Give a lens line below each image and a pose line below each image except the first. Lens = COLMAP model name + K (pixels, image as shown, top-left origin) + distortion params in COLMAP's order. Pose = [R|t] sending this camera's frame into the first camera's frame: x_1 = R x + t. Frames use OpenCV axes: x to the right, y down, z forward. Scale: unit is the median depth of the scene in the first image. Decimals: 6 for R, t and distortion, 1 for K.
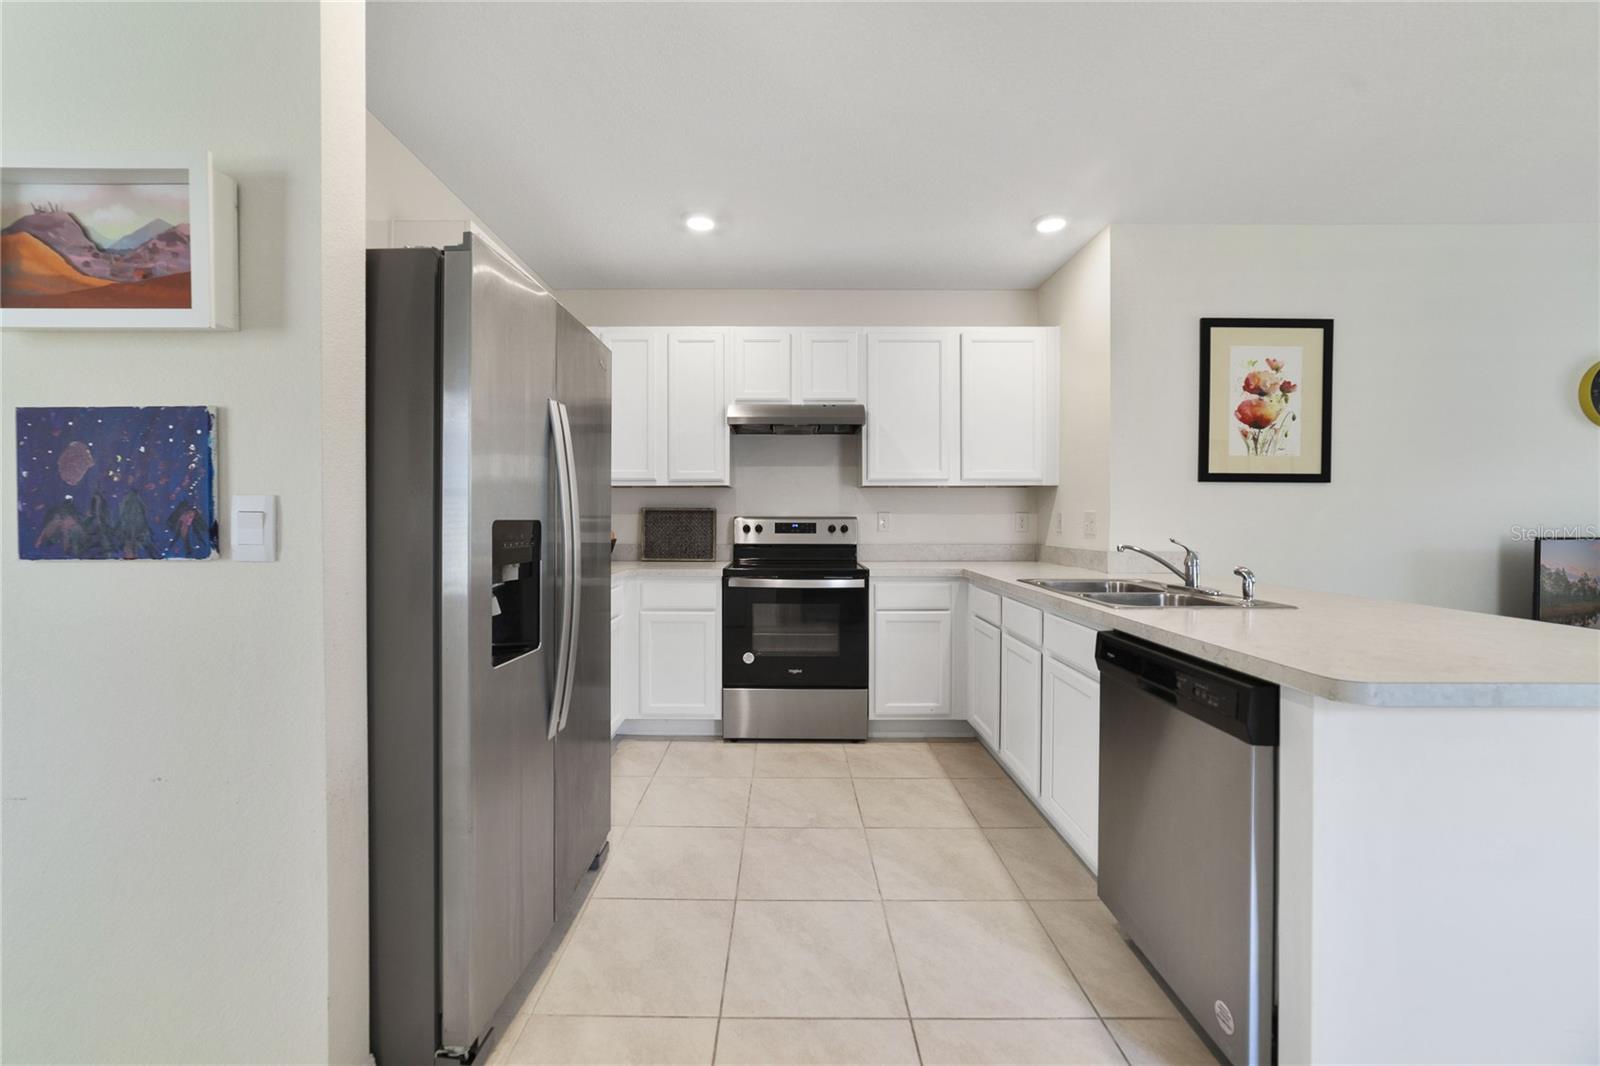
lens RADIAL K [[619.8, 0, 791.2], [0, 619.8, 525.0], [0, 0, 1]] dist [-0.017204, 0.000474]
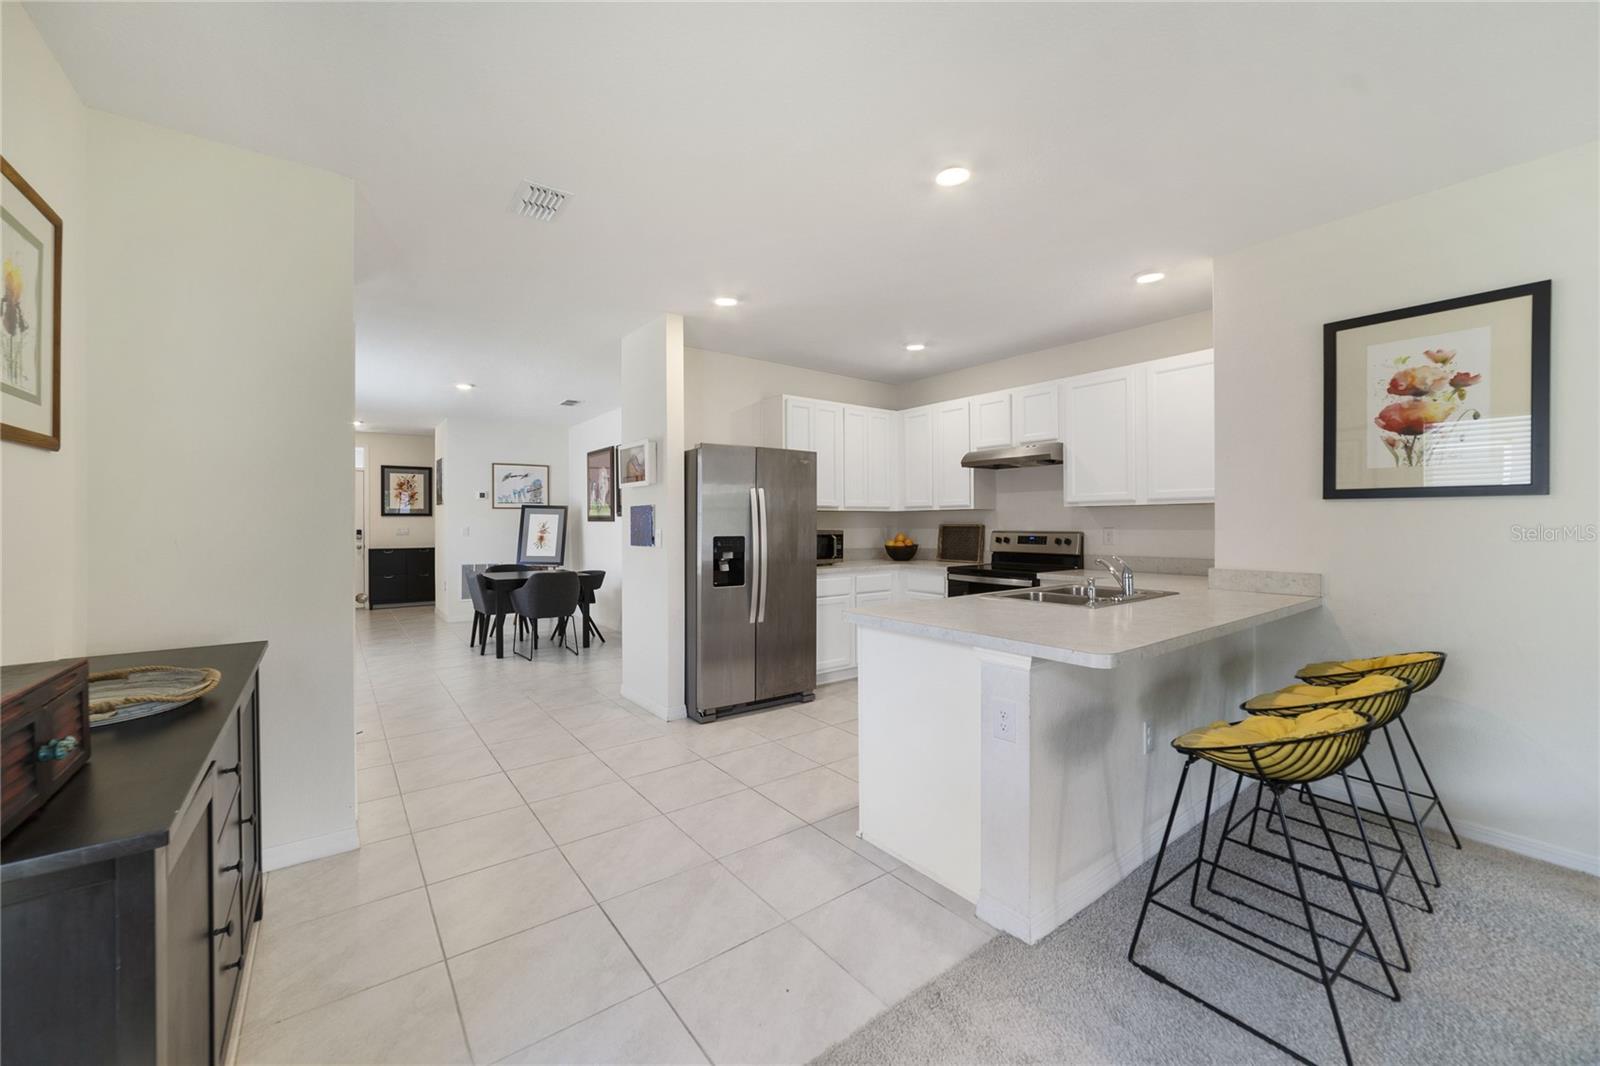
lens RADIAL K [[619.8, 0, 790.6], [0, 619.8, 532.9], [0, 0, 1]] dist [-0.017204, 0.000474]
pose [[0.602424, 0.009262, -0.798123, 0.917820], [-0.004882, 0.999957, 0.007919, -0.022647], [0.798162, -0.000874, 0.602443, -0.207137]]
